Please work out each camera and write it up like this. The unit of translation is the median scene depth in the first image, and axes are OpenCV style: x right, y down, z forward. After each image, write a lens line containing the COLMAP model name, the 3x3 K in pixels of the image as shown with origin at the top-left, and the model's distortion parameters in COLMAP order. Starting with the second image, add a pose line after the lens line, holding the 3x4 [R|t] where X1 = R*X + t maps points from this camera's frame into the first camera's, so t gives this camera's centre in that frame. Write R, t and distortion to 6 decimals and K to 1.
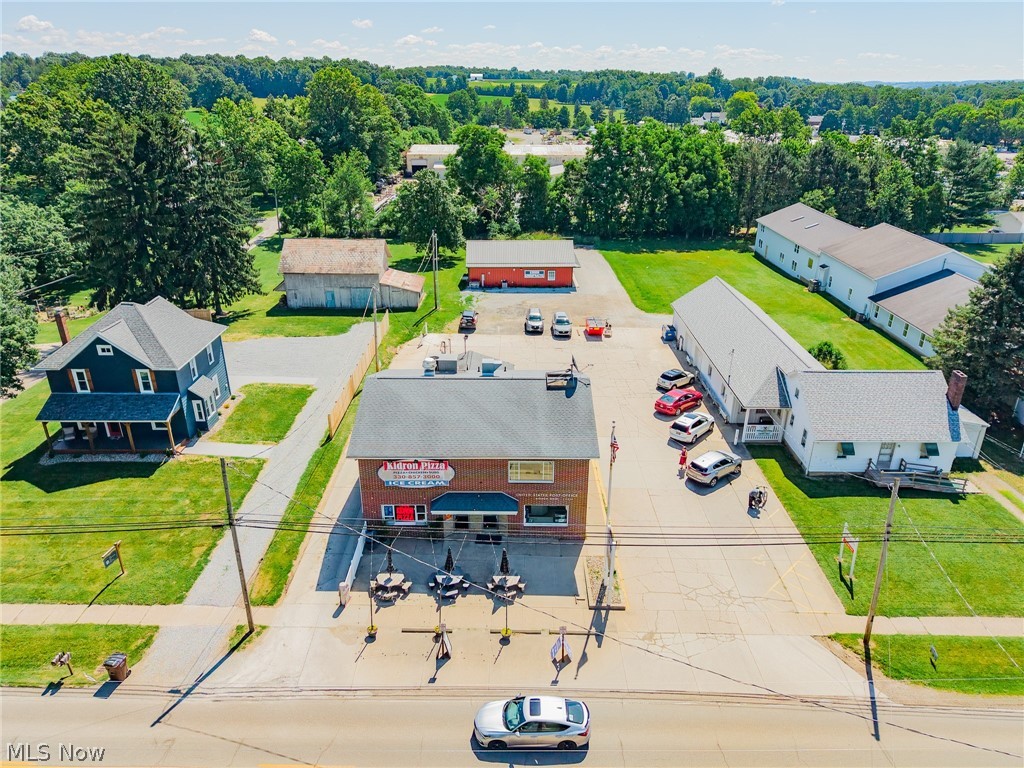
lens RADIAL K [[683.3, 0, 509.7], [0, 683.3, 387.1], [0, 0, 1]] dist [0.041376, -0.043024]
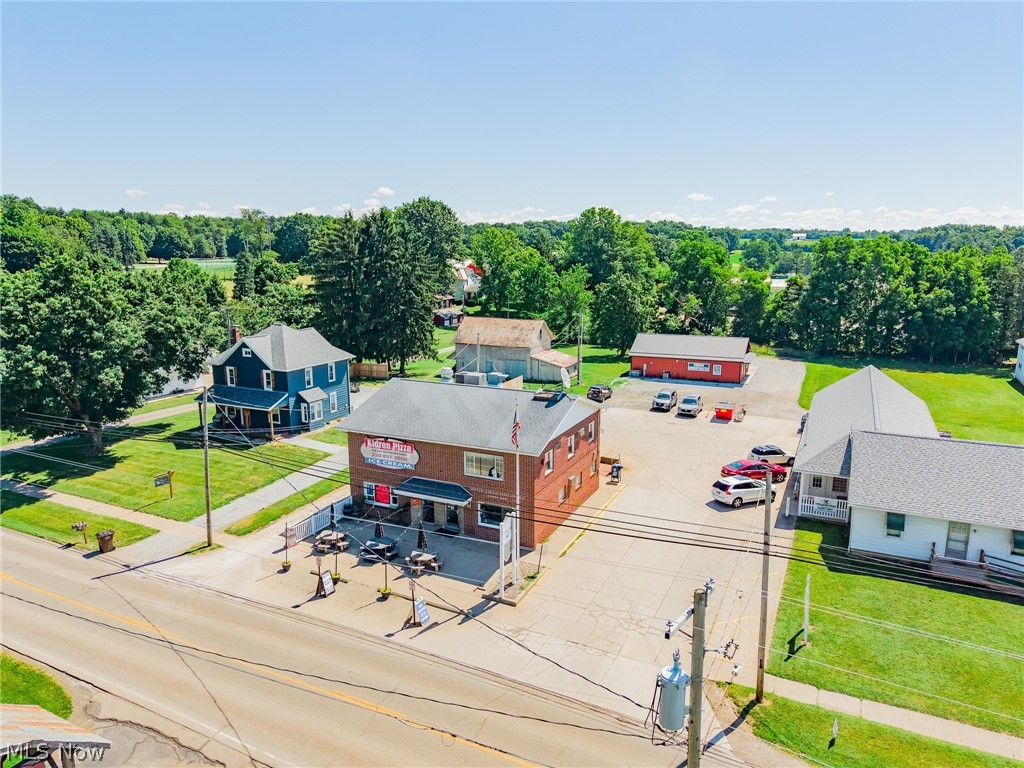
lens RADIAL K [[683.3, 0, 509.7], [0, 683.3, 387.1], [0, 0, 1]] dist [0.041376, -0.043024]
pose [[0.900153, 0.079444, -0.428269, 0.374613], [-0.170091, 0.969273, -0.177704, 0.140103], [0.400992, 0.232806, 0.886006, 0.066726]]
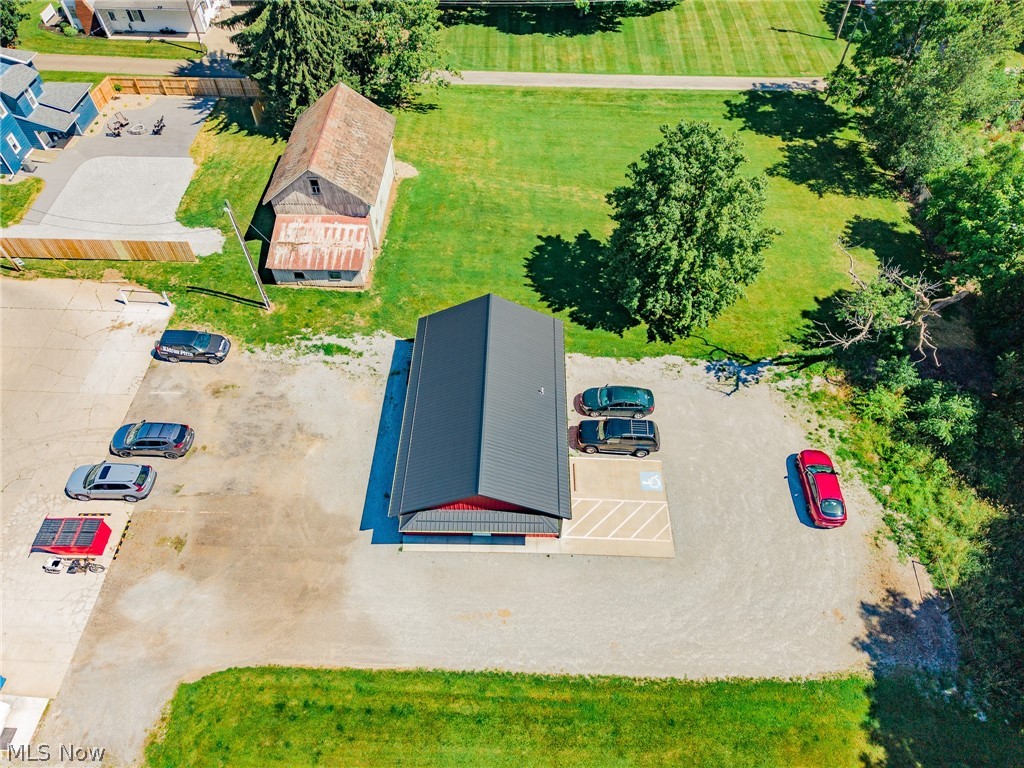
lens RADIAL K [[683.3, 0, 509.7], [0, 683.3, 387.1], [0, 0, 1]] dist [0.041376, -0.043024]
pose [[-0.039004, 0.779454, -0.625244, 0.499852], [-0.406277, 0.559296, 0.722584, -0.936941], [0.912917, 0.282206, 0.294859, 1.610113]]
